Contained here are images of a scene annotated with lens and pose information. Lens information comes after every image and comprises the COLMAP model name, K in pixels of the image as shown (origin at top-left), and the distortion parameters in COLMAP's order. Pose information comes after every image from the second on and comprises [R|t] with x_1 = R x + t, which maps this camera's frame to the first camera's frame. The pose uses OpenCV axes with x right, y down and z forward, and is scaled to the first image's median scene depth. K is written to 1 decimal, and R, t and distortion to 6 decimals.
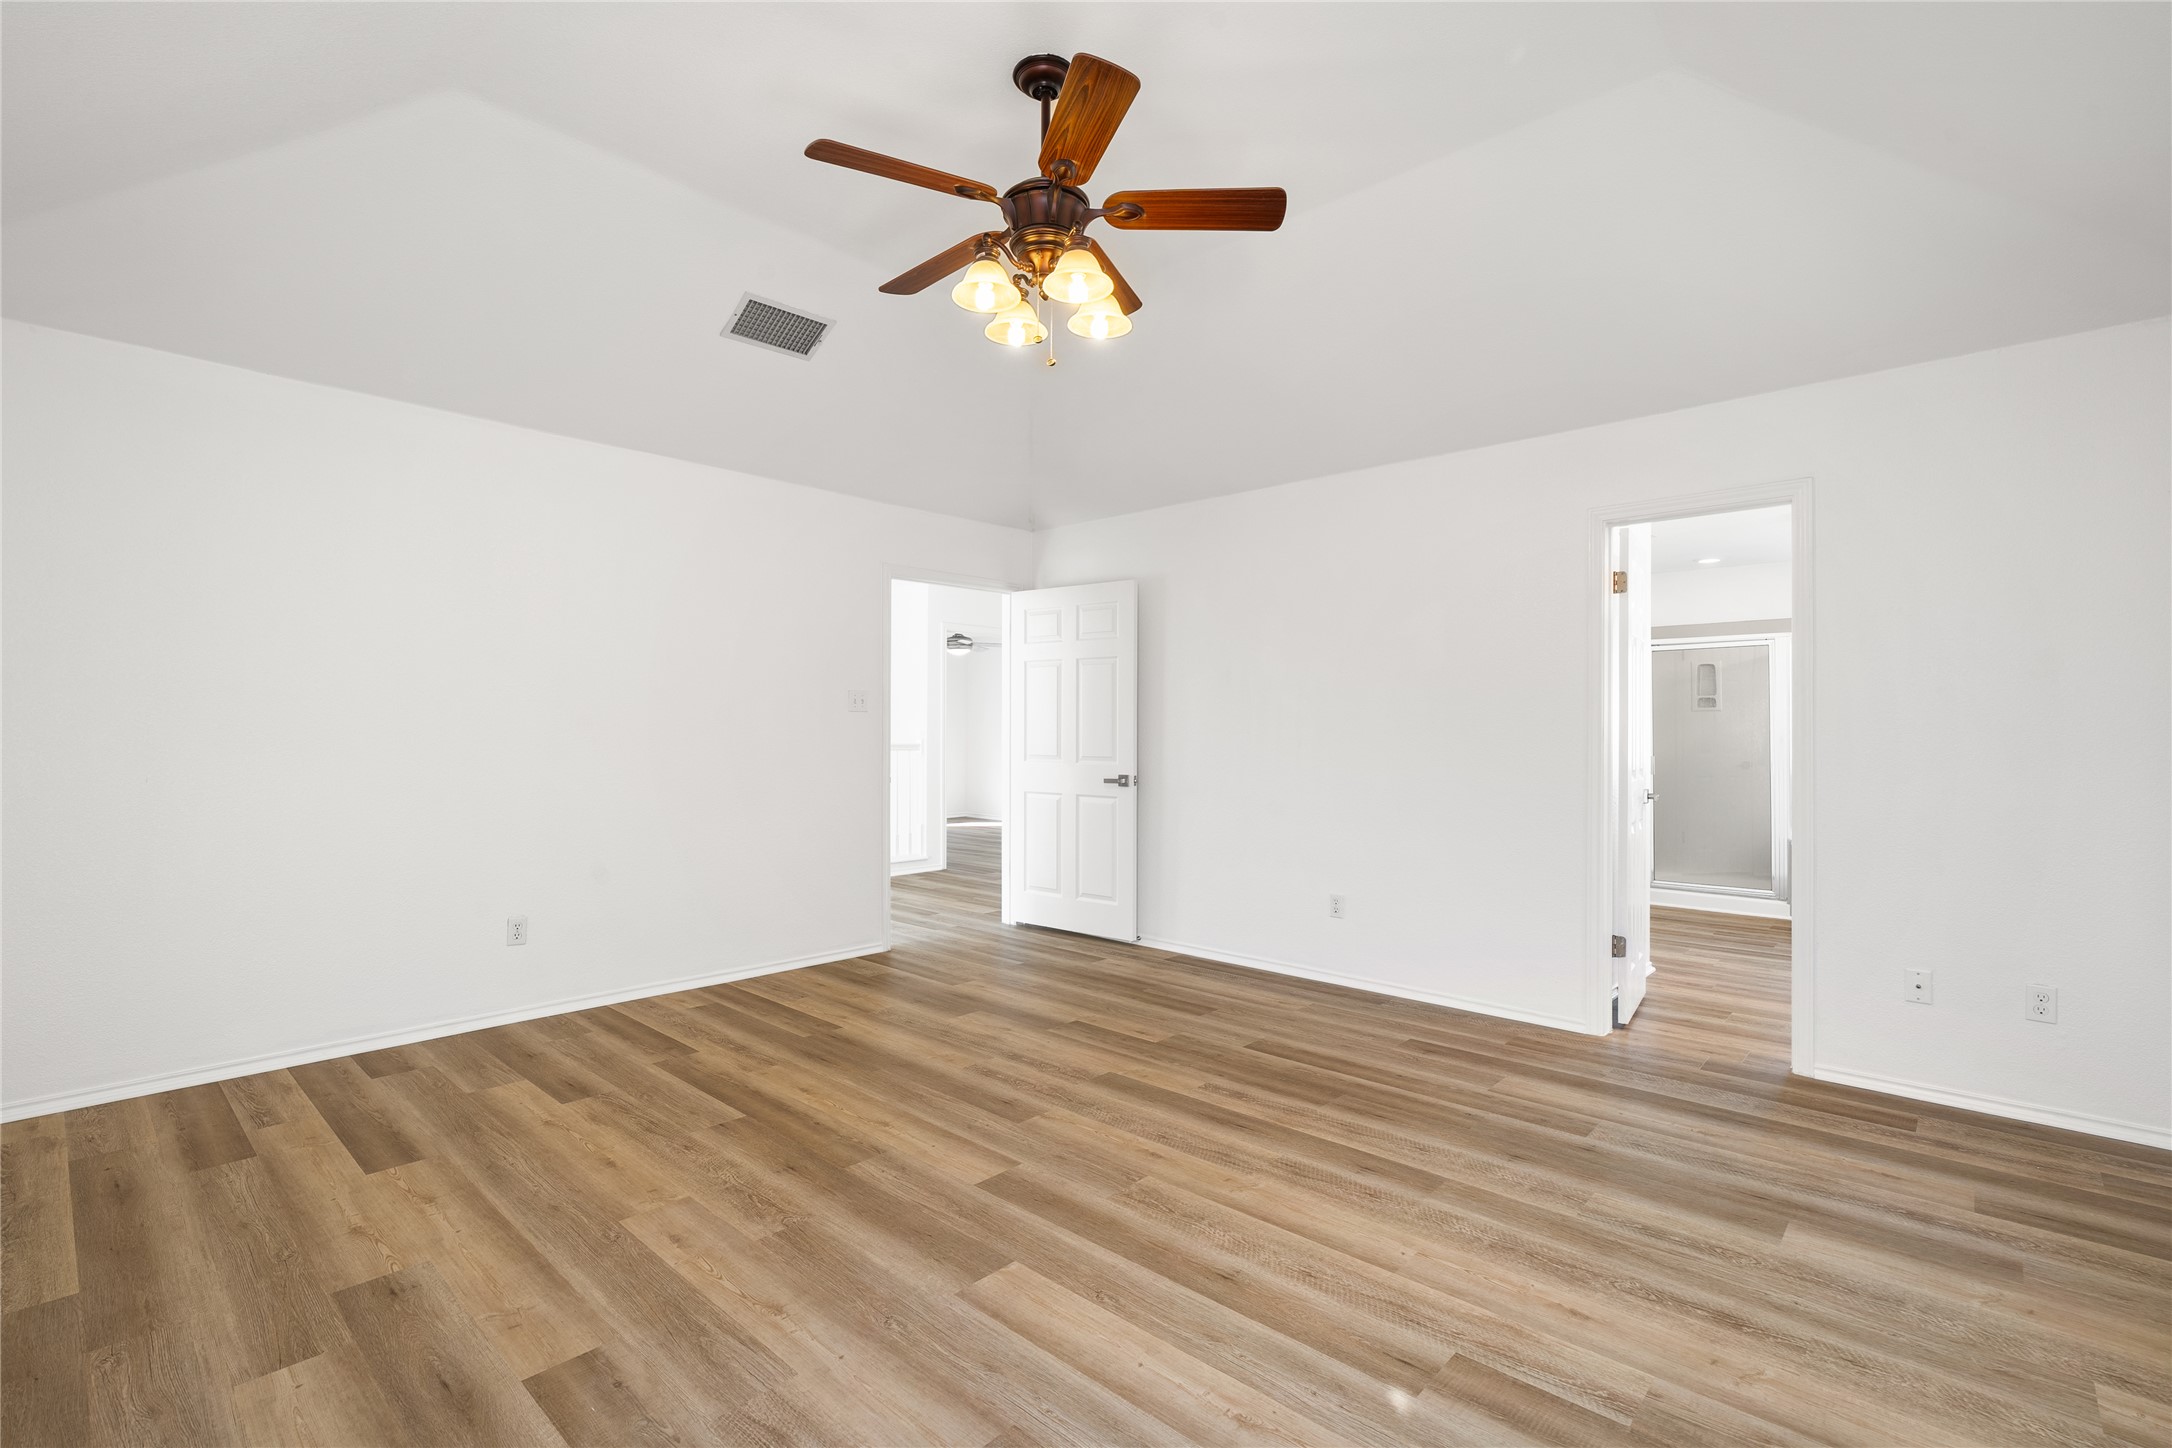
lens RADIAL K [[974.1, 0, 1086.0], [0, 974.1, 724.0], [0, 0, 1]] dist [-0.002523, -0.000053]
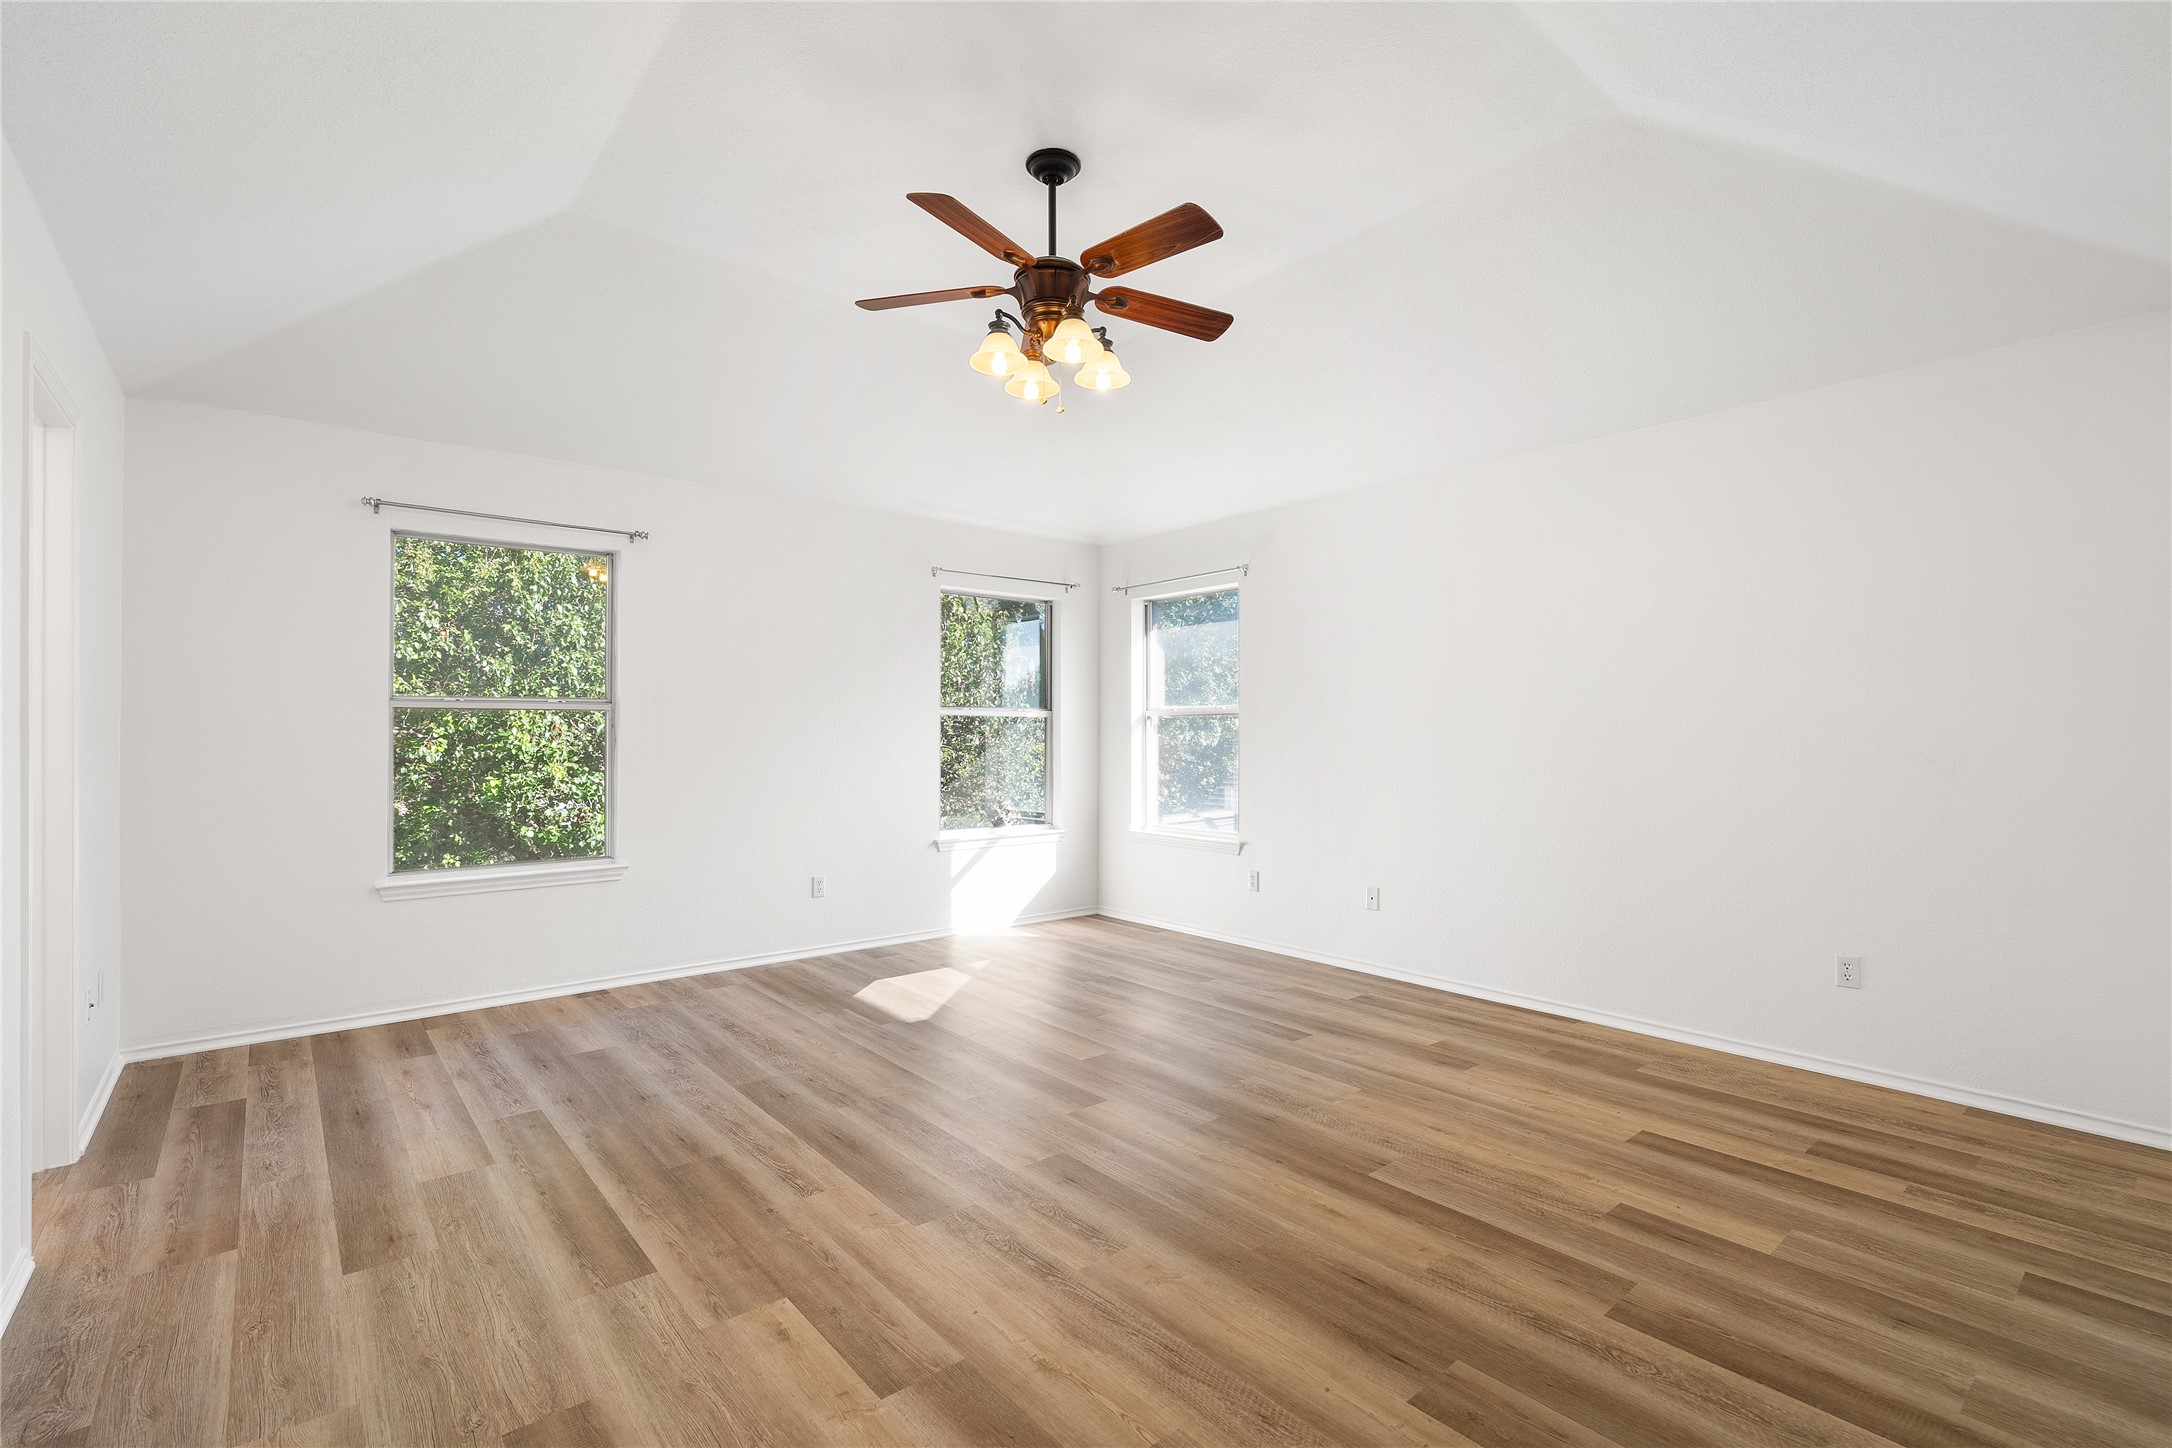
lens RADIAL K [[974.1, 0, 1086.0], [0, 974.1, 724.0], [0, 0, 1]] dist [-0.002523, -0.000053]
pose [[-0.991820, -0.005173, 0.127539, -0.213028], [-0.007182, 0.999857, -0.015300, 0.012422], [-0.127442, -0.016091, -0.991716, 1.965021]]
